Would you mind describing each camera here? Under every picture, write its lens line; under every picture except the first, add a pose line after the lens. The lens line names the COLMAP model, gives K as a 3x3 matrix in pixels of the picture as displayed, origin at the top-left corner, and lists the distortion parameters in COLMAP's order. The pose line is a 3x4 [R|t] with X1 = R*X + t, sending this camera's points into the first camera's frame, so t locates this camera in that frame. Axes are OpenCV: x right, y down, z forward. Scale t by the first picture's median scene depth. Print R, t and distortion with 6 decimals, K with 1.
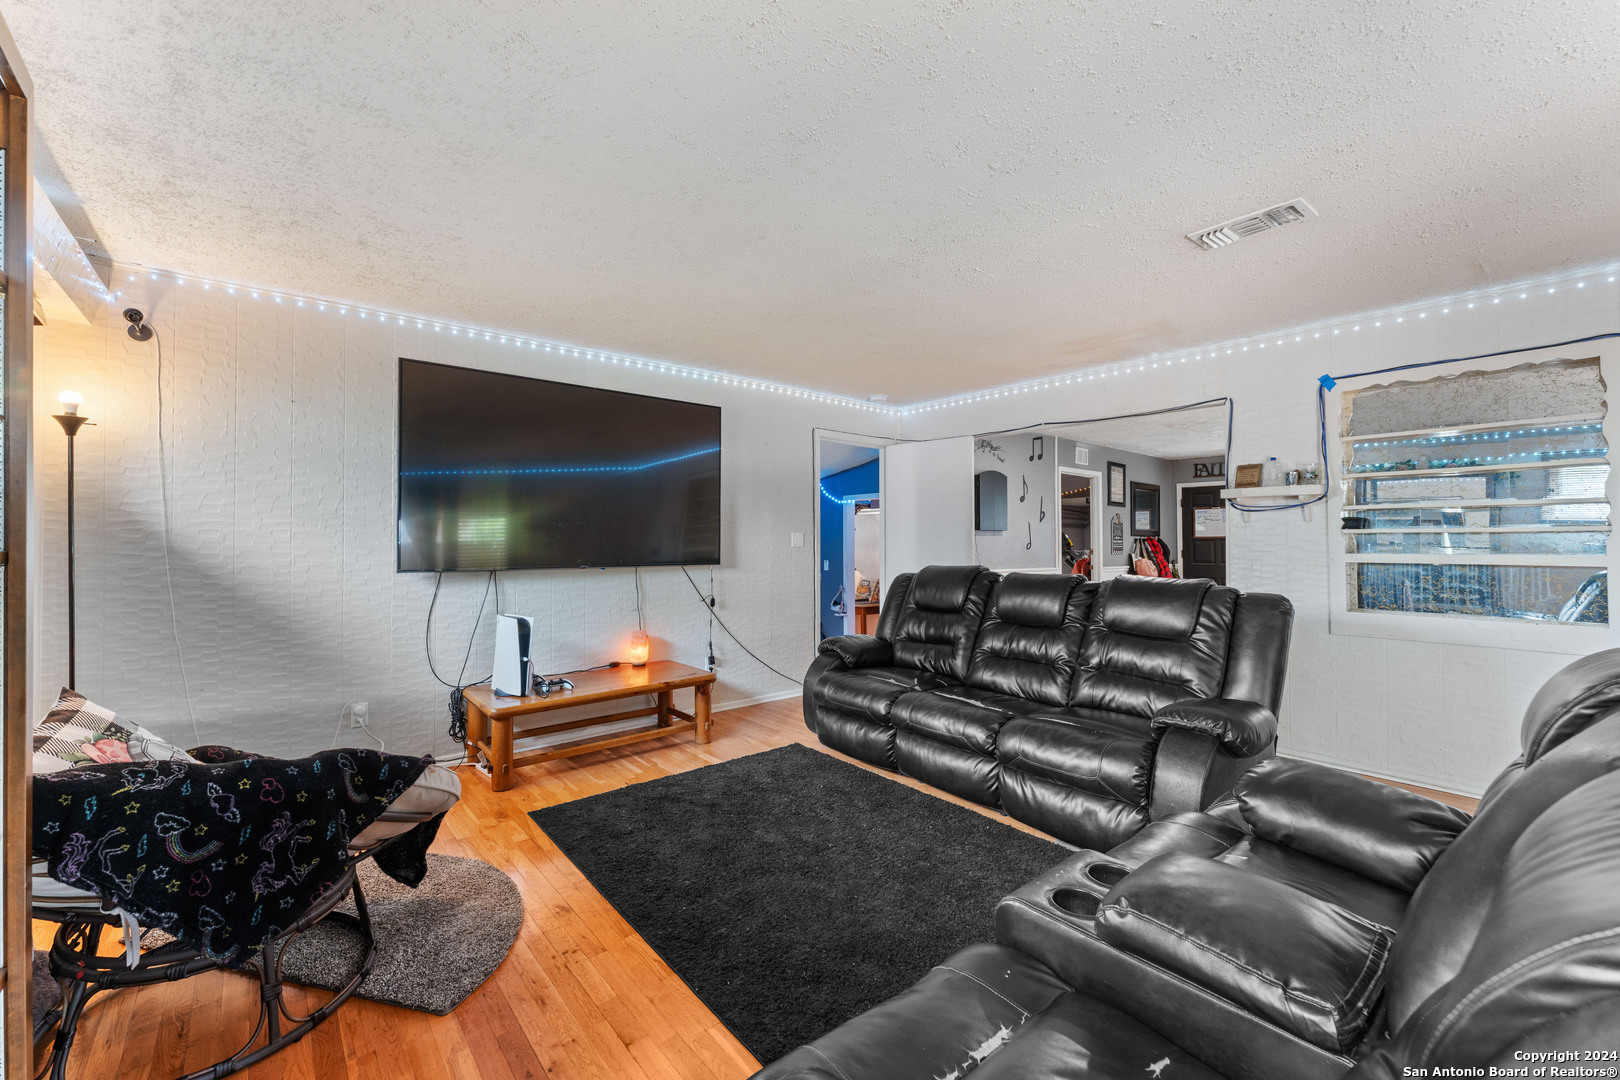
lens RADIAL K [[661.3, 0, 837.3], [0, 661.3, 525.2], [0, 0, 1]] dist [0.007319, -0.000383]
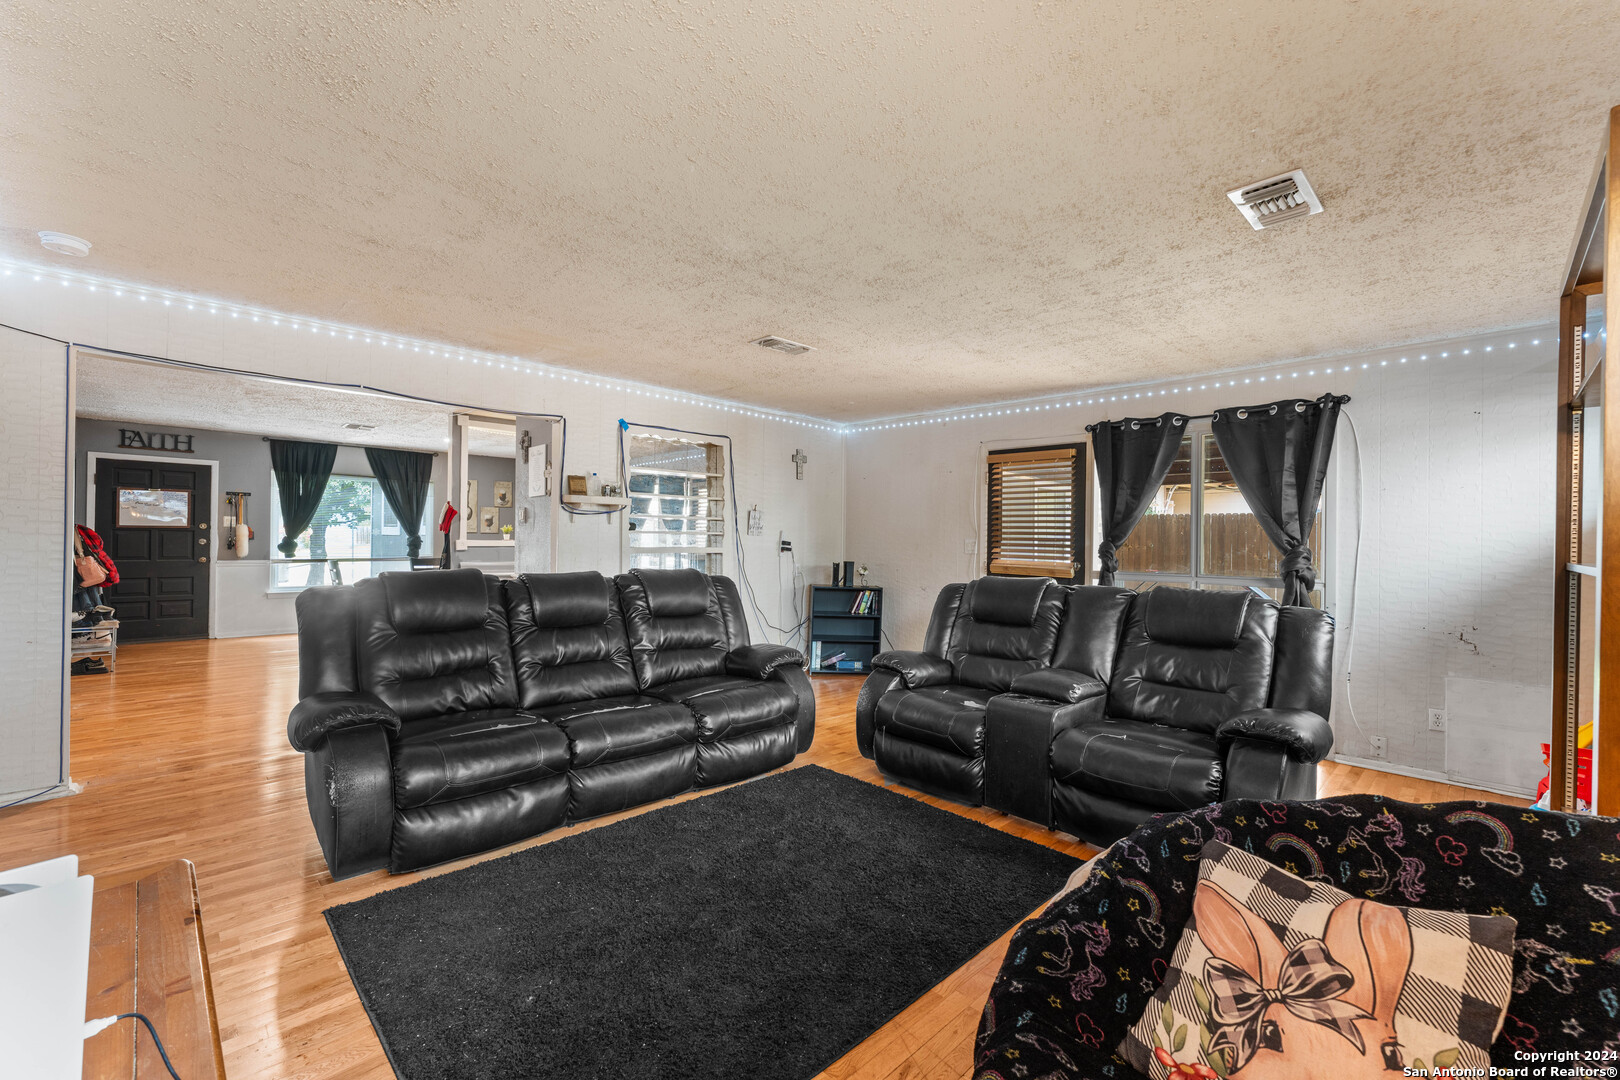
lens RADIAL K [[661.3, 0, 784.2], [0, 661.3, 531.6], [0, 0, 1]] dist [0.007319, -0.000383]
pose [[-0.034327, 0.006624, 0.999389, -0.653294], [-0.036520, 0.999302, -0.007878, 0.007660], [-0.998743, -0.036768, -0.034062, 0.687084]]
